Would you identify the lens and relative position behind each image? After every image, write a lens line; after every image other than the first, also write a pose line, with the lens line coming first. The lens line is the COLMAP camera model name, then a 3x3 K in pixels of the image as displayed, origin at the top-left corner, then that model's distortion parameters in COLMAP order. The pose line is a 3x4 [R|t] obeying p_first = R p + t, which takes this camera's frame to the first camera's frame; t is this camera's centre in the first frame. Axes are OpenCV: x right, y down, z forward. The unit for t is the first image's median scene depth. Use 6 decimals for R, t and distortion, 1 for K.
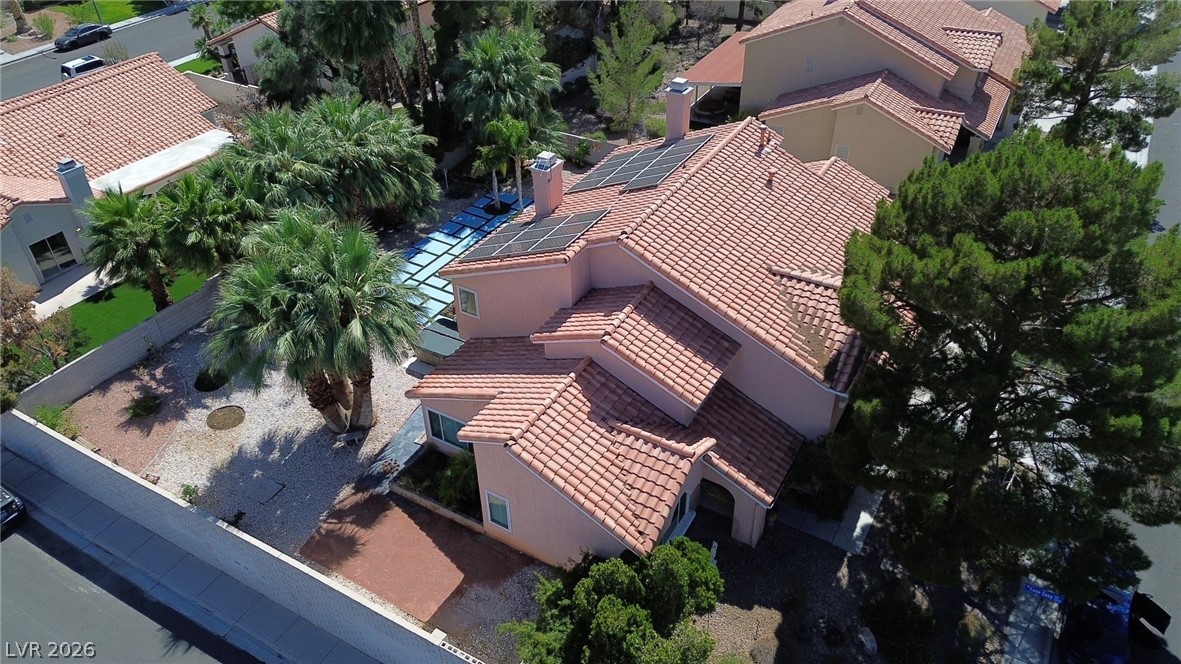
lens RADIAL K [[837.9, 0, 590.5], [0, 837.9, 332.0], [0, 0, 1]] dist [0.060369, -0.050146]
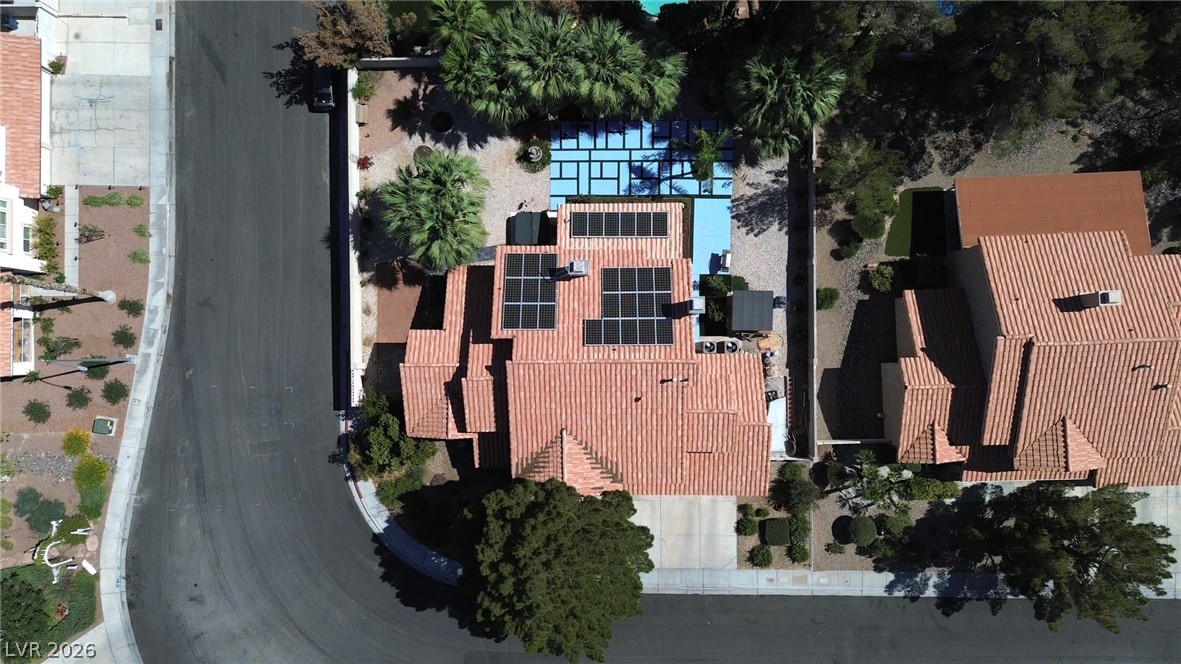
lens RADIAL K [[837.9, 0, 590.5], [0, 837.9, 332.0], [0, 0, 1]] dist [0.060369, -0.050146]
pose [[0.513916, 0.857602, -0.020244, 0.104662], [-0.500170, 0.318731, 0.805134, -1.595351], [0.696937, -0.403645, 0.592748, 0.085414]]
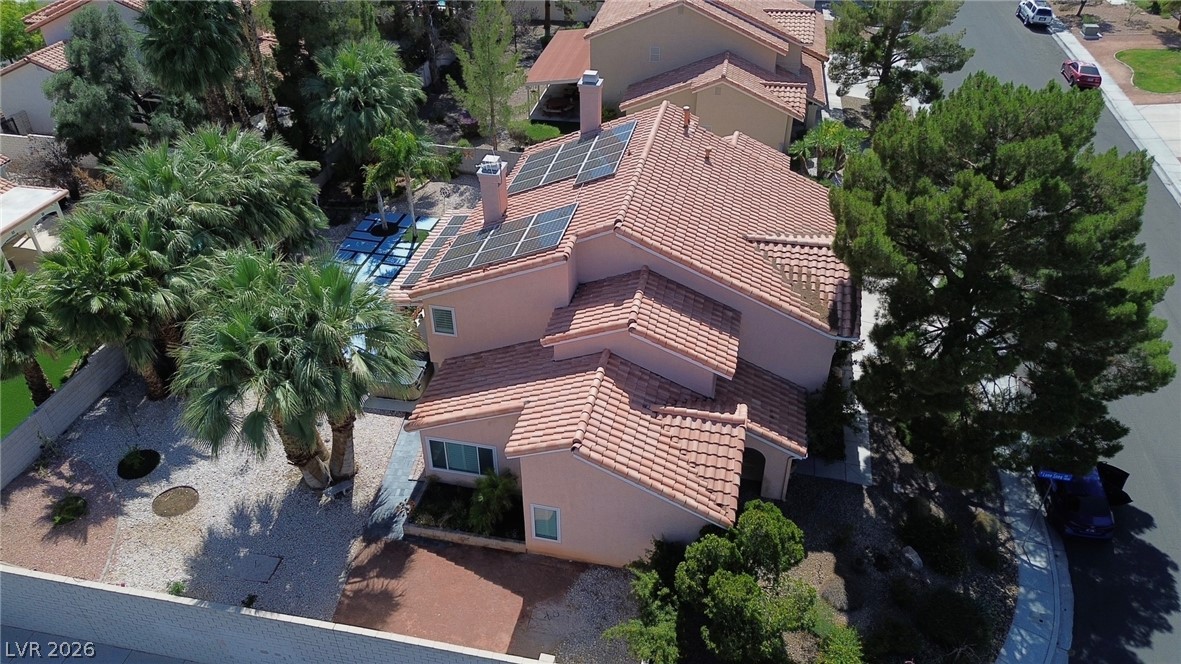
lens RADIAL K [[837.9, 0, 590.5], [0, 837.9, 332.0], [0, 0, 1]] dist [0.060369, -0.050146]
pose [[0.948240, -0.173978, 0.265654, -0.270666], [0.177323, 0.984085, 0.011537, -0.005341], [-0.263433, 0.036167, 0.964000, 0.046715]]
